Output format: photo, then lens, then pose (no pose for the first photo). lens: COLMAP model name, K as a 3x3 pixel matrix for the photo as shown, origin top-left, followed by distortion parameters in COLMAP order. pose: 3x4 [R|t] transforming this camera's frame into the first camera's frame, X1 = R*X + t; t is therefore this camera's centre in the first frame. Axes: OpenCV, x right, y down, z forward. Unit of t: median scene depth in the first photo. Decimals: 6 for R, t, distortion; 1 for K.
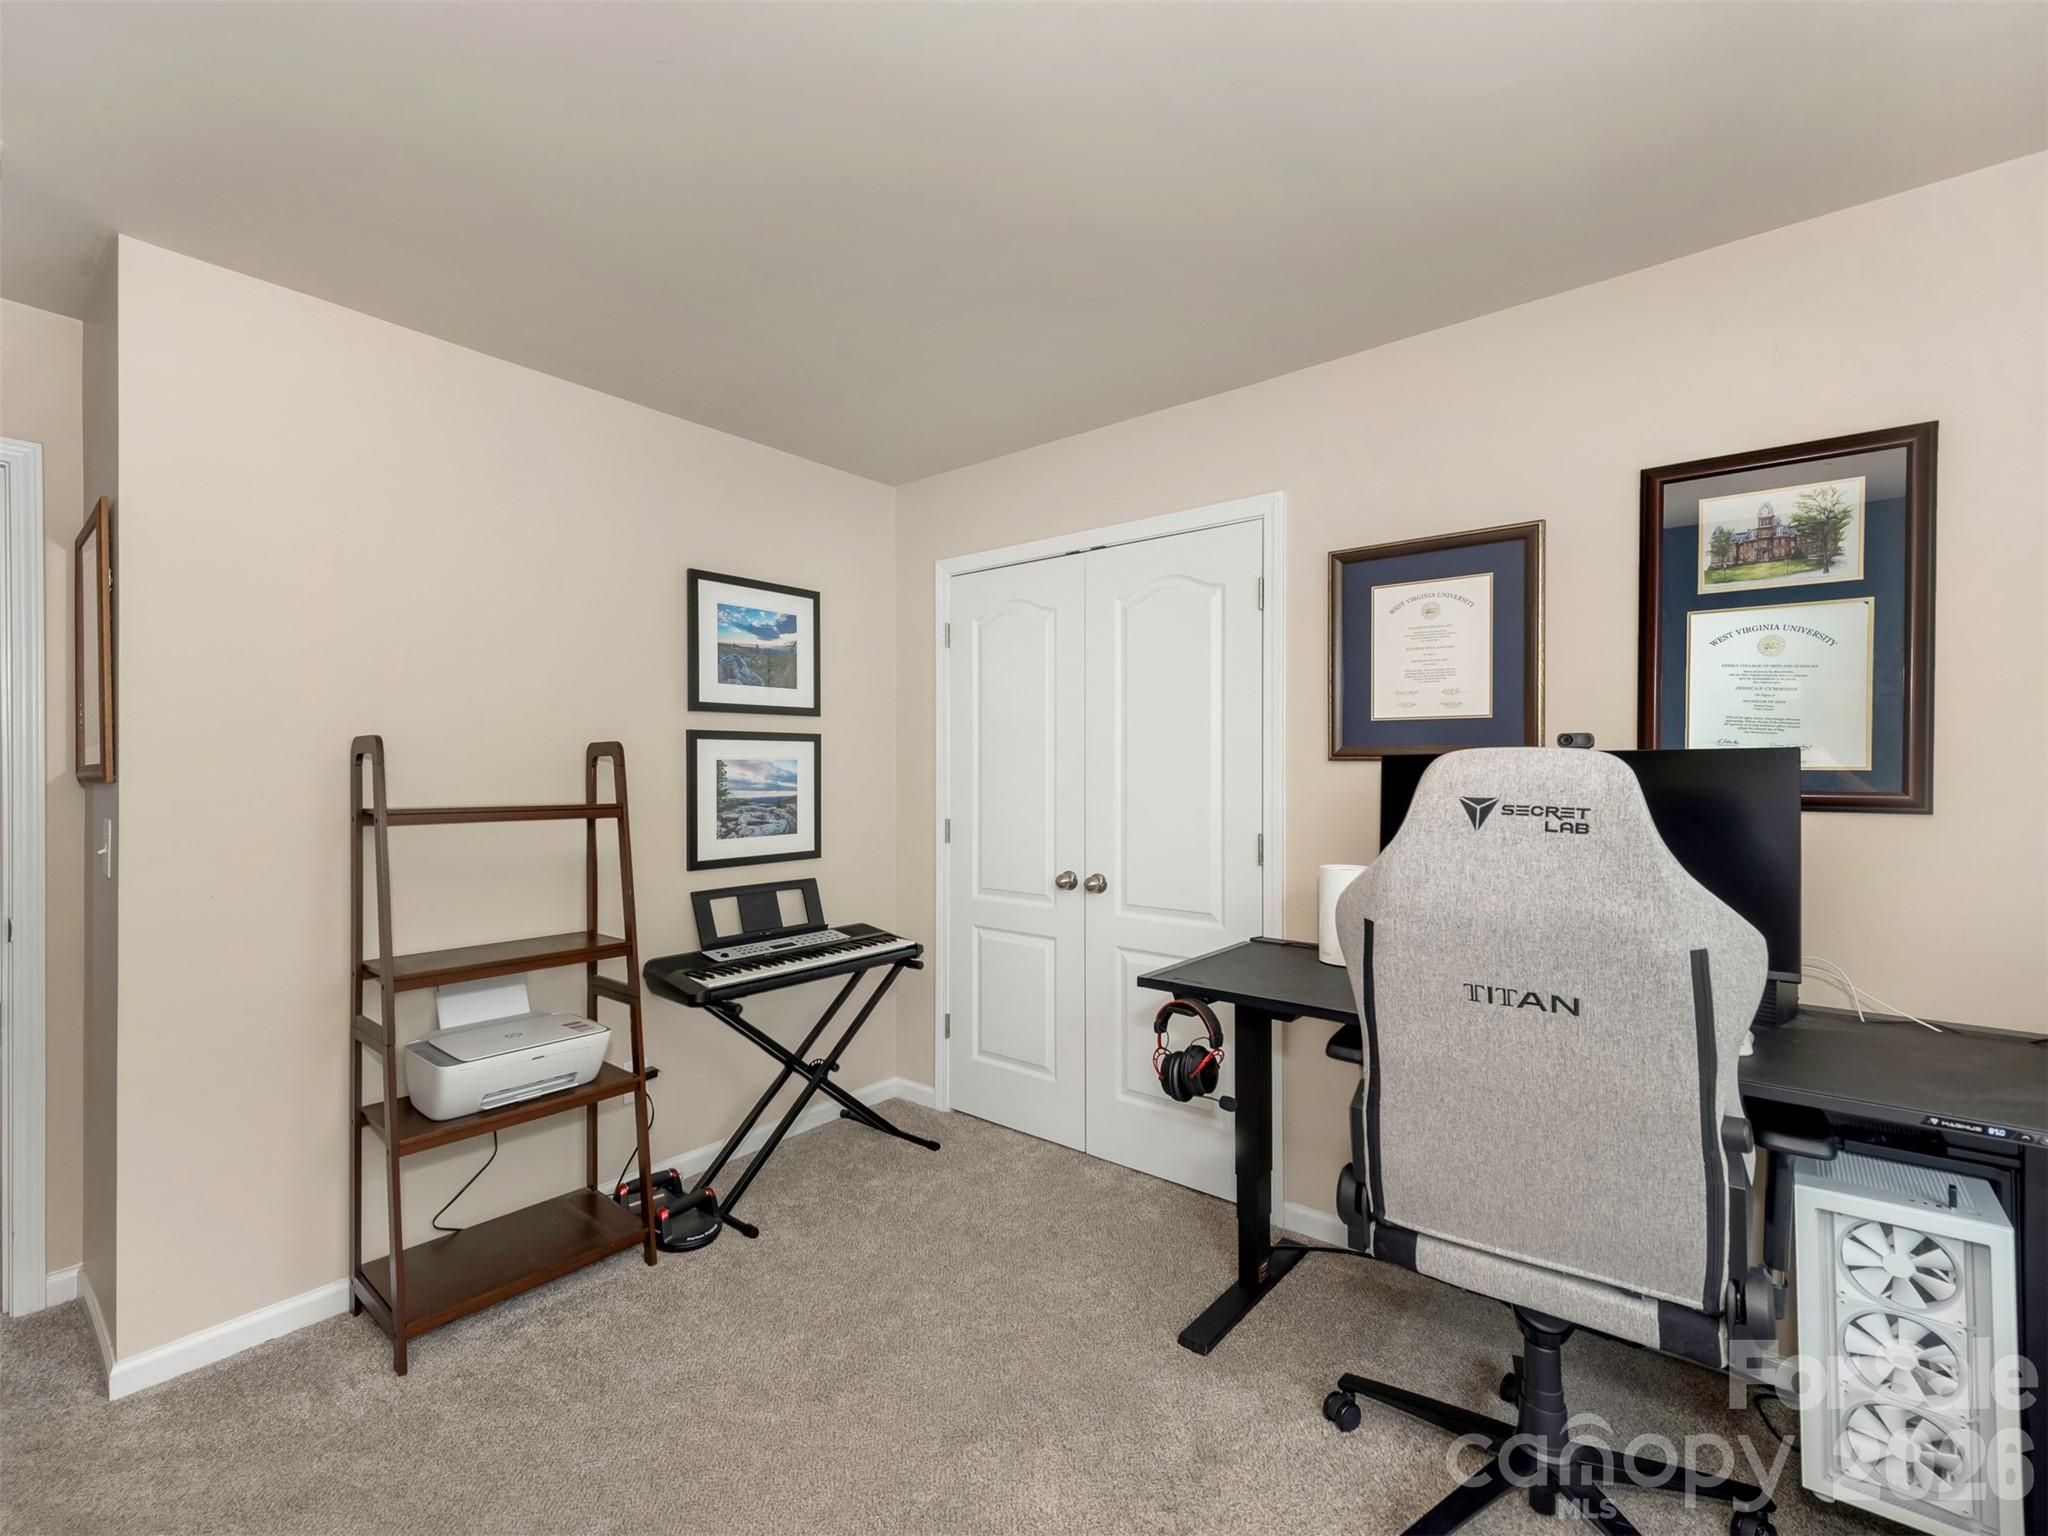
lens RADIAL K [[916.2, 0, 1013.5], [0, 916.2, 775.2], [0, 0, 1]] dist [0.008913, -0.000140]
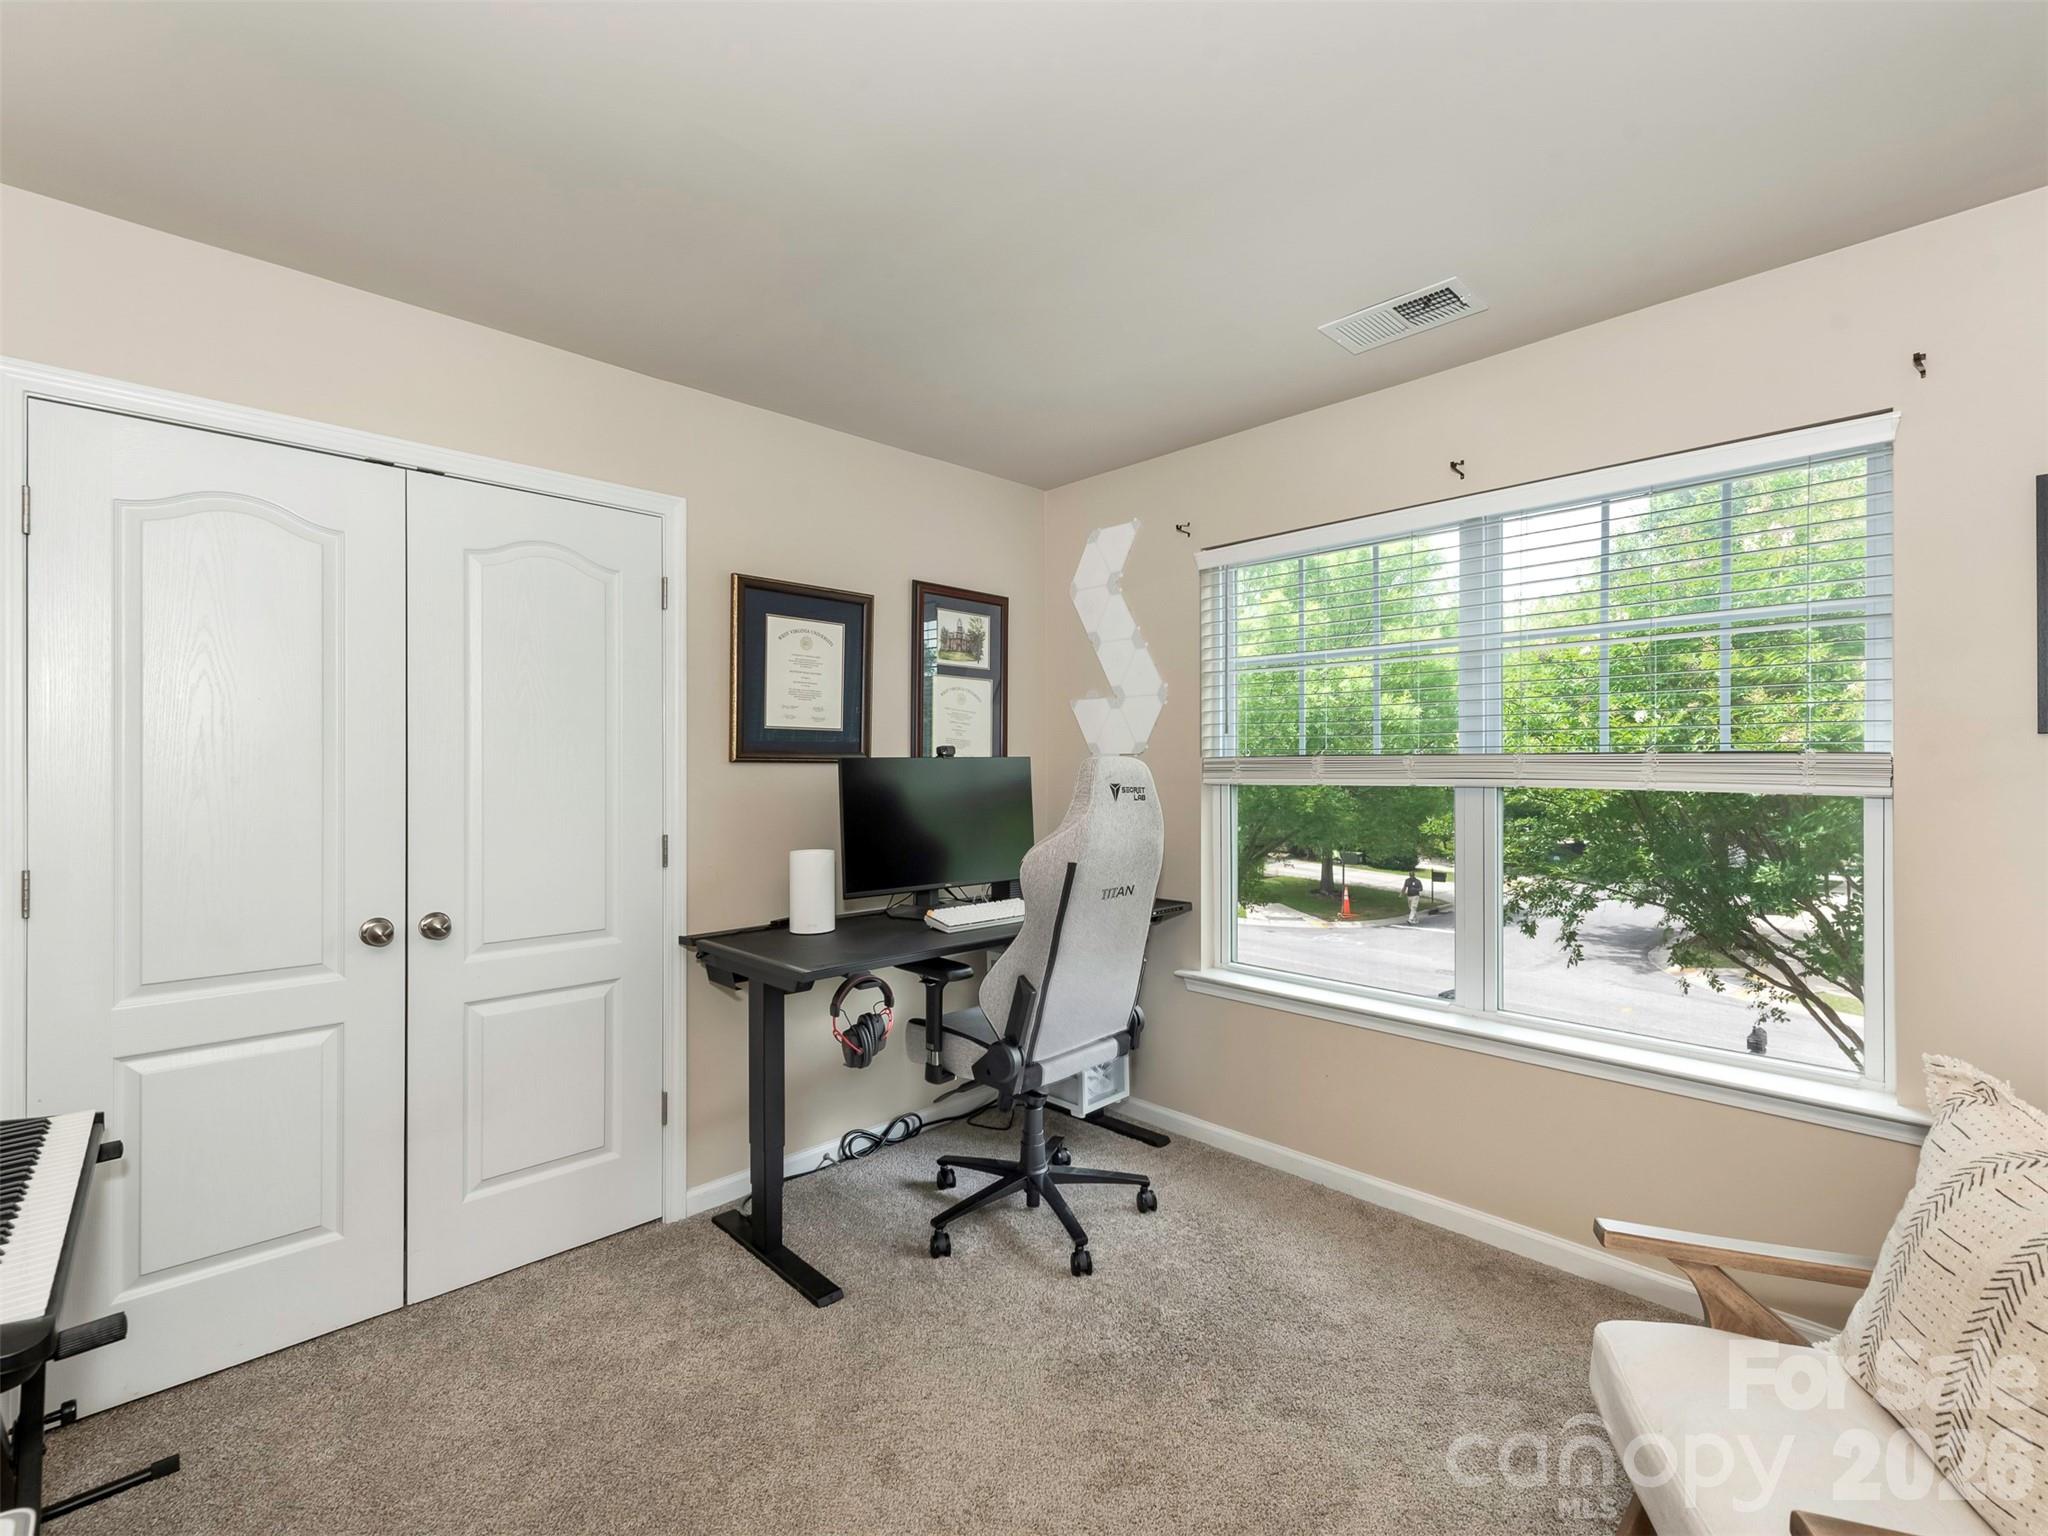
lens RADIAL K [[916.2, 0, 1011.9], [0, 916.2, 764.5], [0, 0, 1]] dist [0.008913, -0.000140]
pose [[0.118392, 0.005392, 0.992952, -0.797485], [0.011956, 0.999905, -0.006856, -0.001765], [-0.992895, 0.012684, 0.118316, 0.605733]]
